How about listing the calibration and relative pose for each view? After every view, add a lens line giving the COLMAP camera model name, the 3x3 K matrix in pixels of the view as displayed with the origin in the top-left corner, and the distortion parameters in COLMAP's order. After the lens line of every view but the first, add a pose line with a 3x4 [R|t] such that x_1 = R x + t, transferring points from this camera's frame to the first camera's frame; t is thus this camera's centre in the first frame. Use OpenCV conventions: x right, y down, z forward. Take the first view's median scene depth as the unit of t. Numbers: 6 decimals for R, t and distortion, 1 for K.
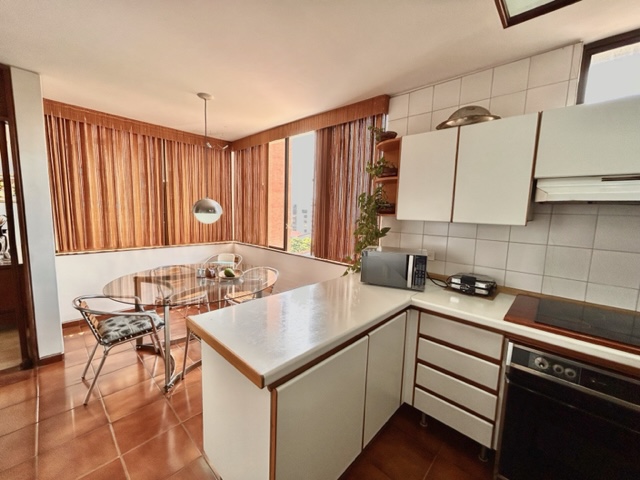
lens RADIAL K [[259.5, 0, 317.7], [0, 259.5, 240.7], [0, 0, 1]] dist [0.001754, -0.000128]
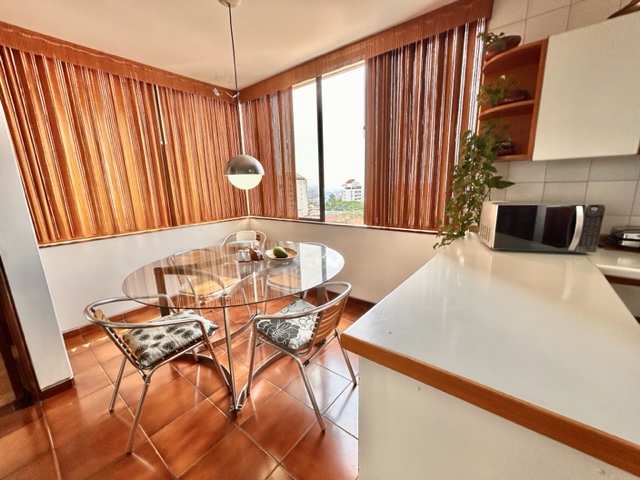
lens RADIAL K [[259.5, 0, 316.7], [0, 259.5, 240.7], [0, 0, 1]] dist [0.001754, -0.000128]
pose [[0.994544, -0.077735, 0.069570, -0.295811], [0.070604, 0.992511, 0.099681, 0.020671], [-0.076798, -0.094225, 0.992584, 0.239600]]
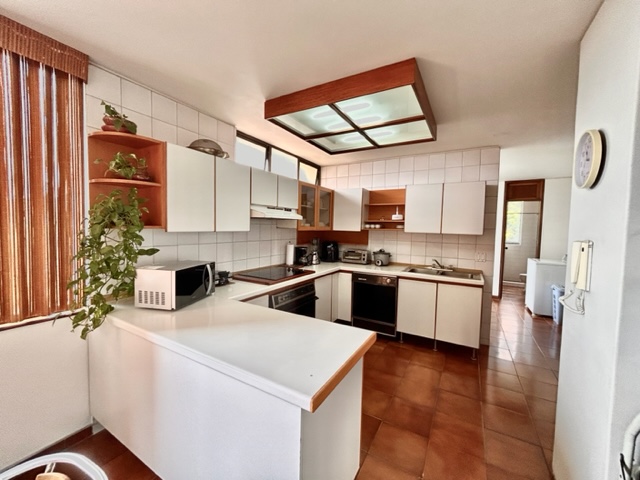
lens RADIAL K [[259.5, 0, 322.2], [0, 259.5, 240.5], [0, 0, 1]] dist [0.001754, -0.000128]
pose [[-0.225143, -0.086477, 0.970480, -0.559376], [0.085884, 0.990415, 0.108177, -0.081883], [-0.970533, 0.107704, -0.215558, 0.540067]]
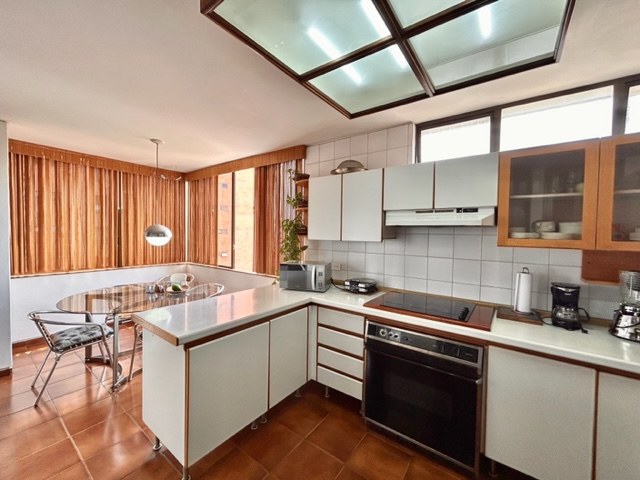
lens RADIAL K [[259.5, 0, 317.2], [0, 259.5, 240.7], [0, 0, 1]] dist [0.001754, -0.000128]
pose [[0.992945, -0.017440, 0.117286, 0.157567], [0.027061, 0.996351, -0.080946, 0.026325], [-0.115447, 0.083549, 0.989794, -0.247289]]
